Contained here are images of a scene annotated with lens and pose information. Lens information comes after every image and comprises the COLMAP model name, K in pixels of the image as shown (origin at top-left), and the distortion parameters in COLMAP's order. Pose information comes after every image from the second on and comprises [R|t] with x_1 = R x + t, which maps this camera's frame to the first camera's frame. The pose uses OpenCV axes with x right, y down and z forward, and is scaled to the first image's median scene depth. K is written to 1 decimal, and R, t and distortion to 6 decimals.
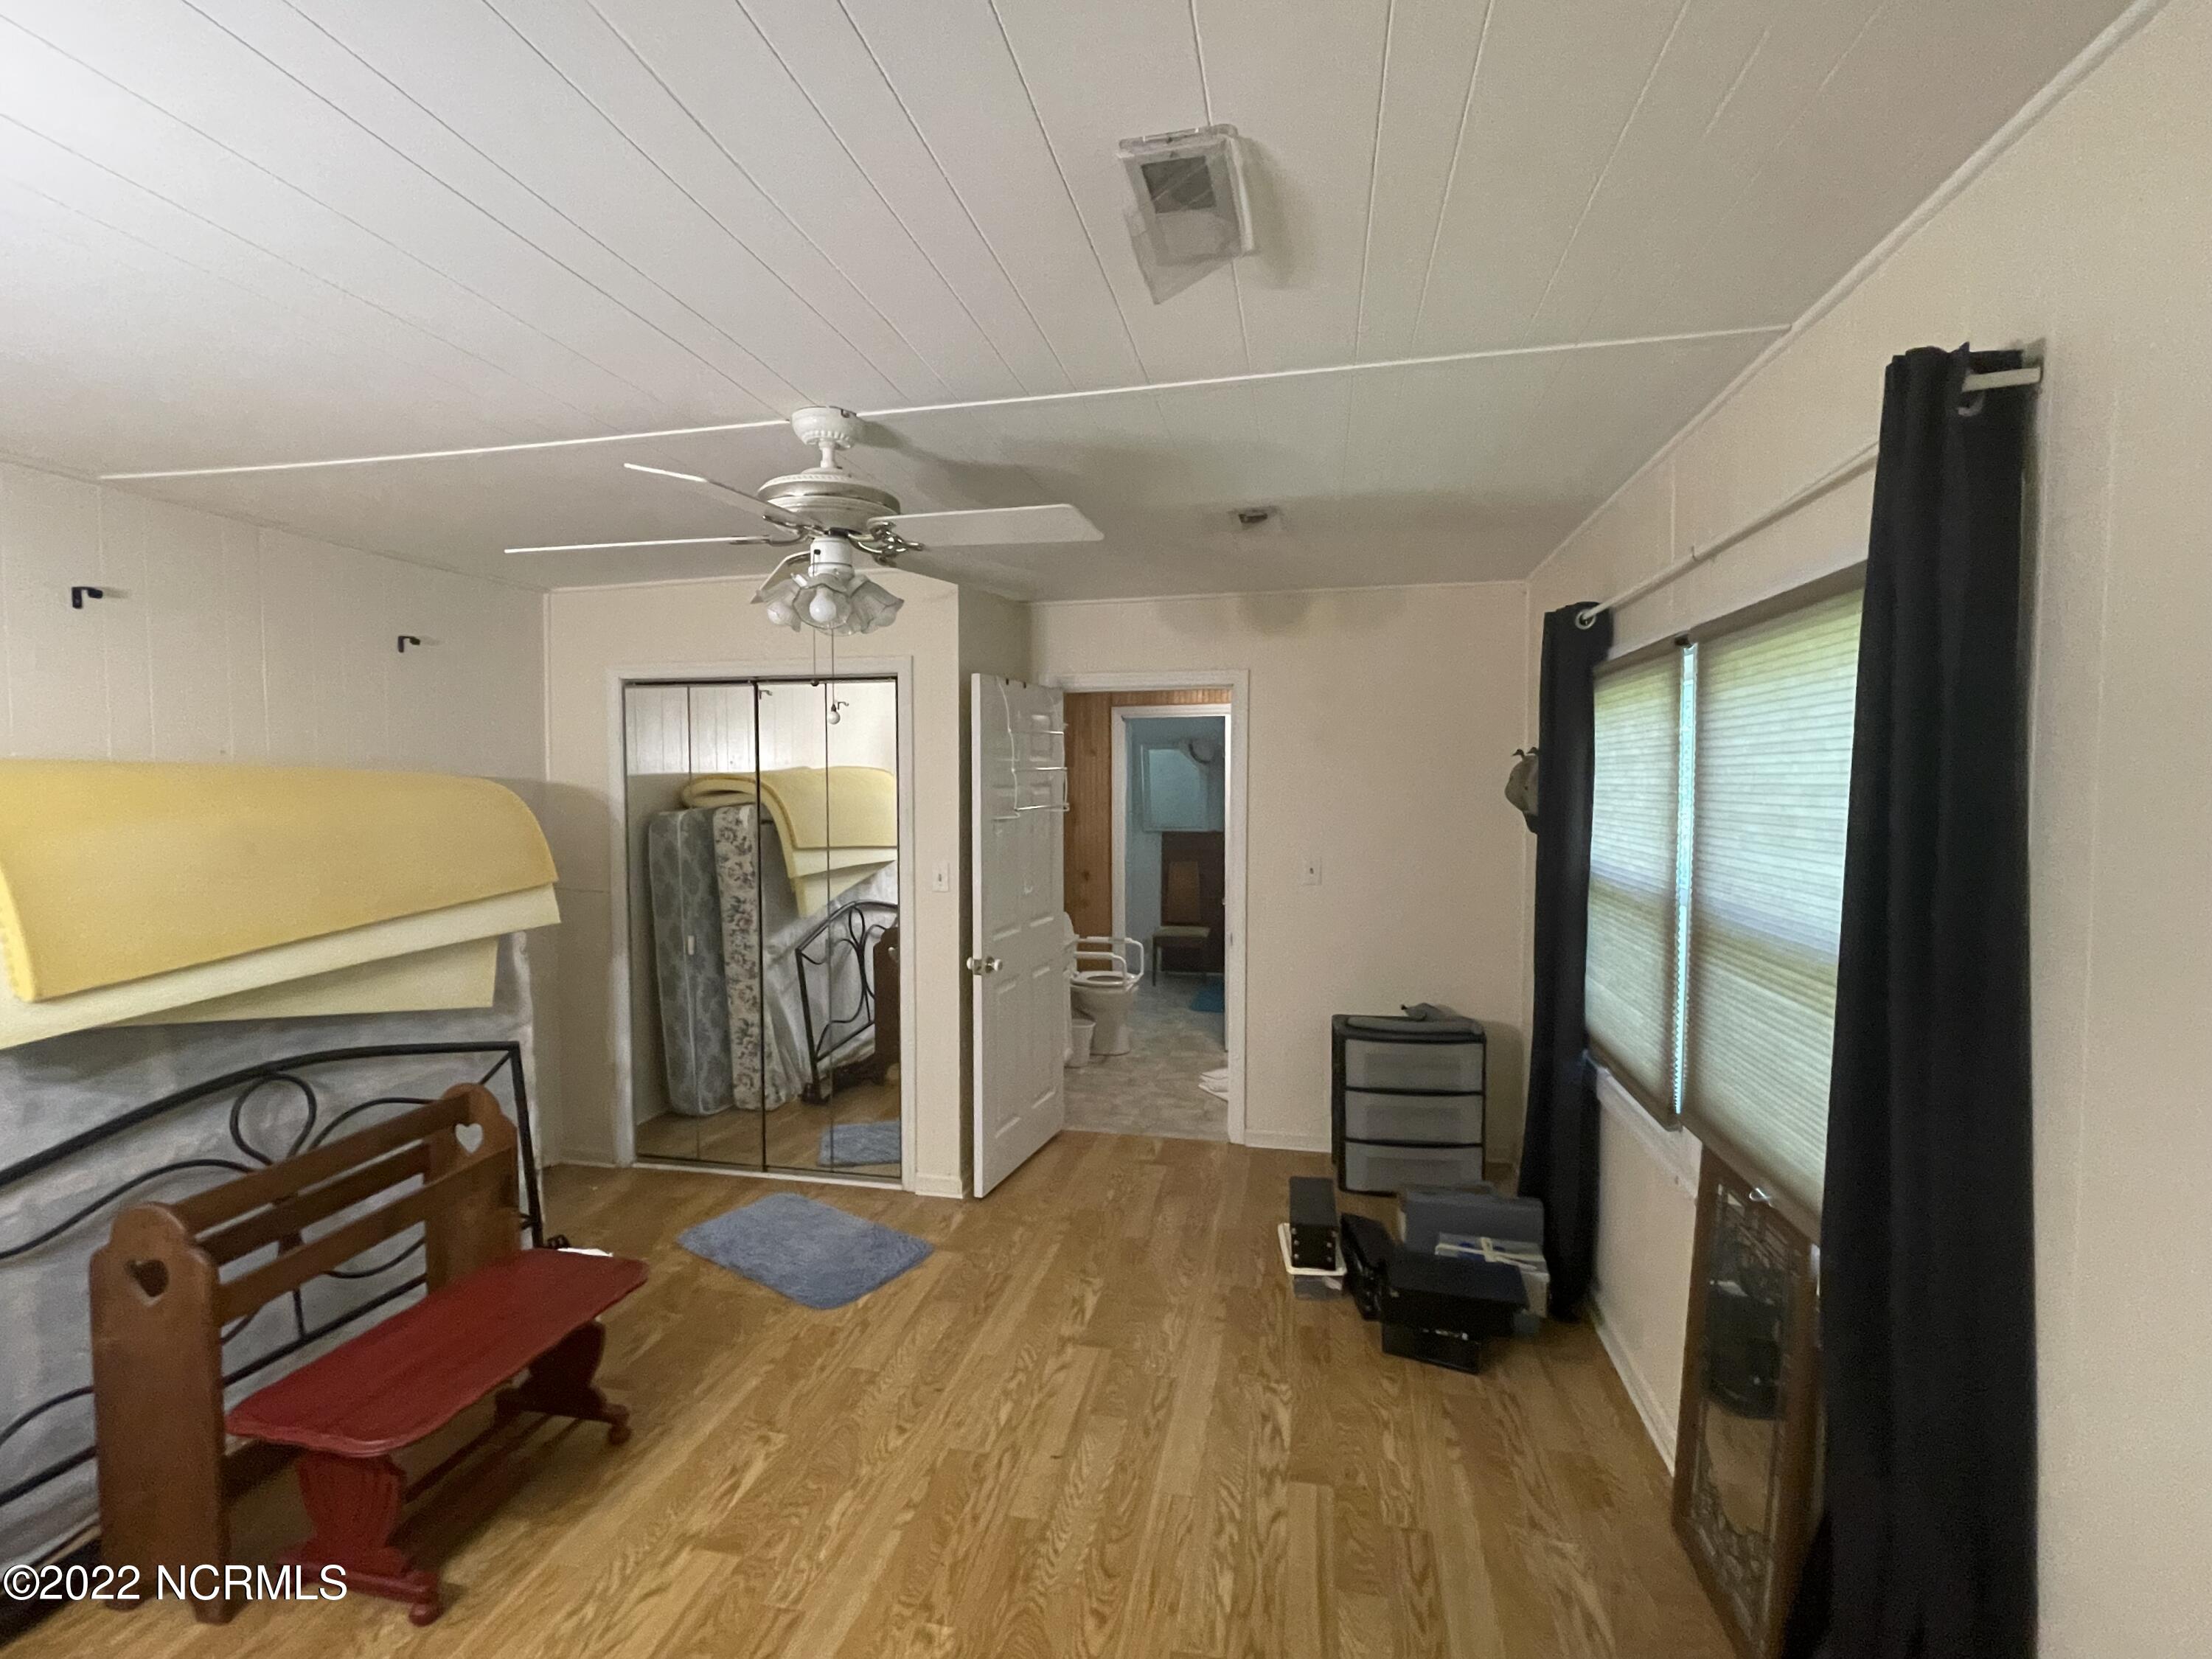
lens RADIAL K [[966.5, 0, 1106.0], [0, 966.5, 829.5], [0, 0, 1]] dist [0.000044, 0.000002]
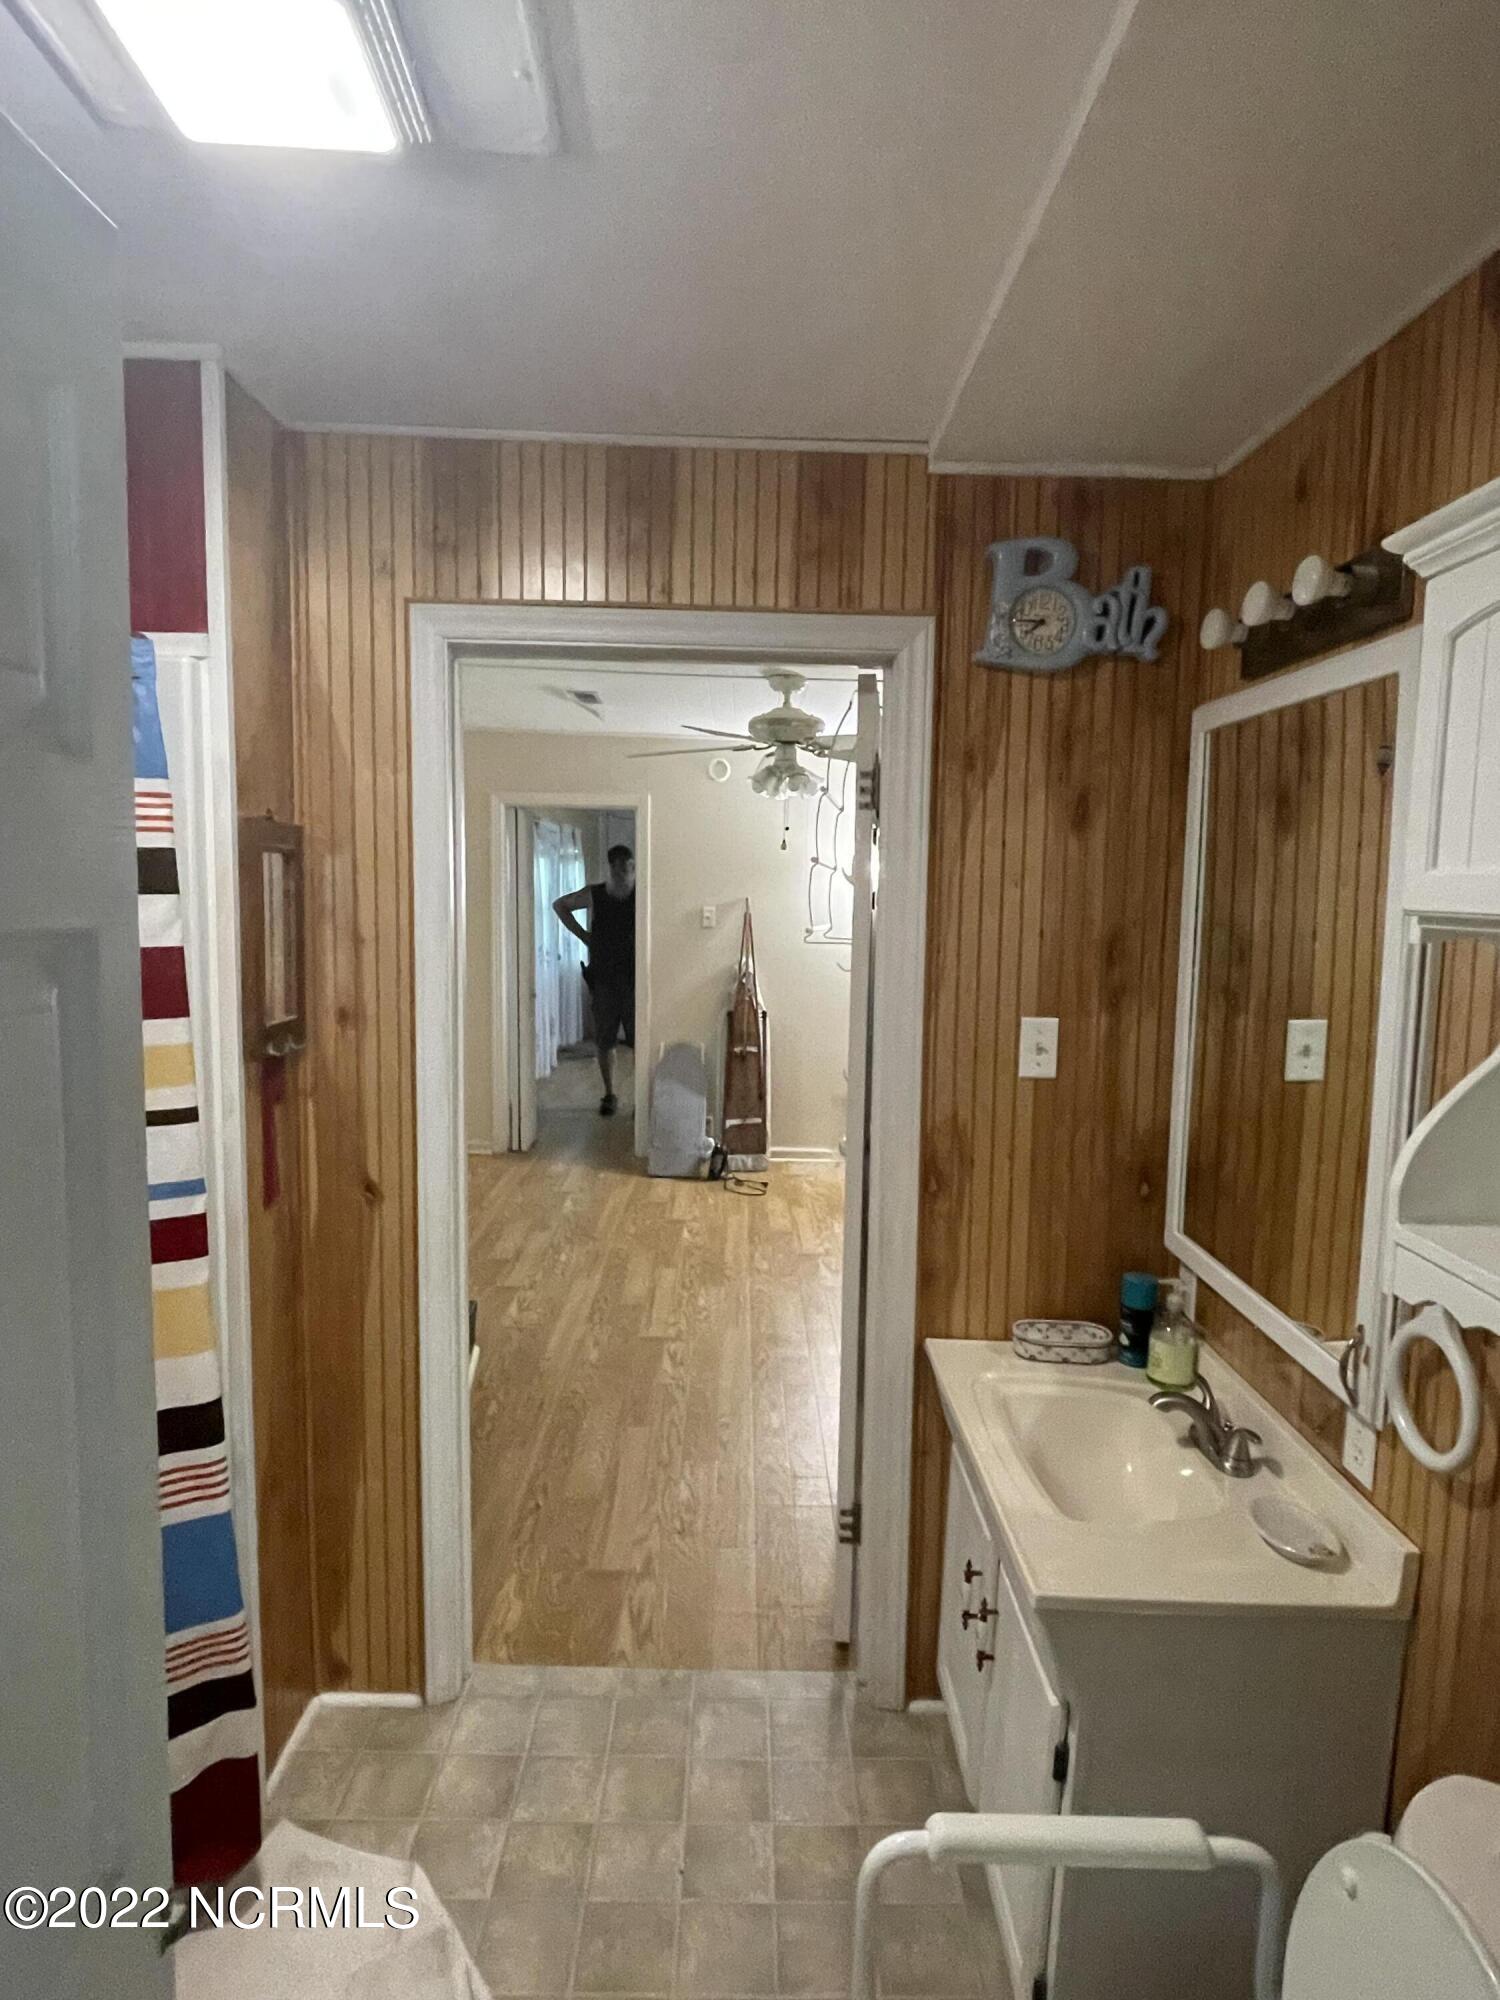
lens RADIAL K [[1120.0, 0, 750.0], [0, 1120.0, 1000.0], [0, 0, 1]] dist [-0.000177, -0.000089]
pose [[-0.976371, 0.004347, -0.216056, 0.183046], [-0.027547, 0.989138, 0.144386, -0.109691], [0.214337, 0.146926, -0.965646, 2.461394]]
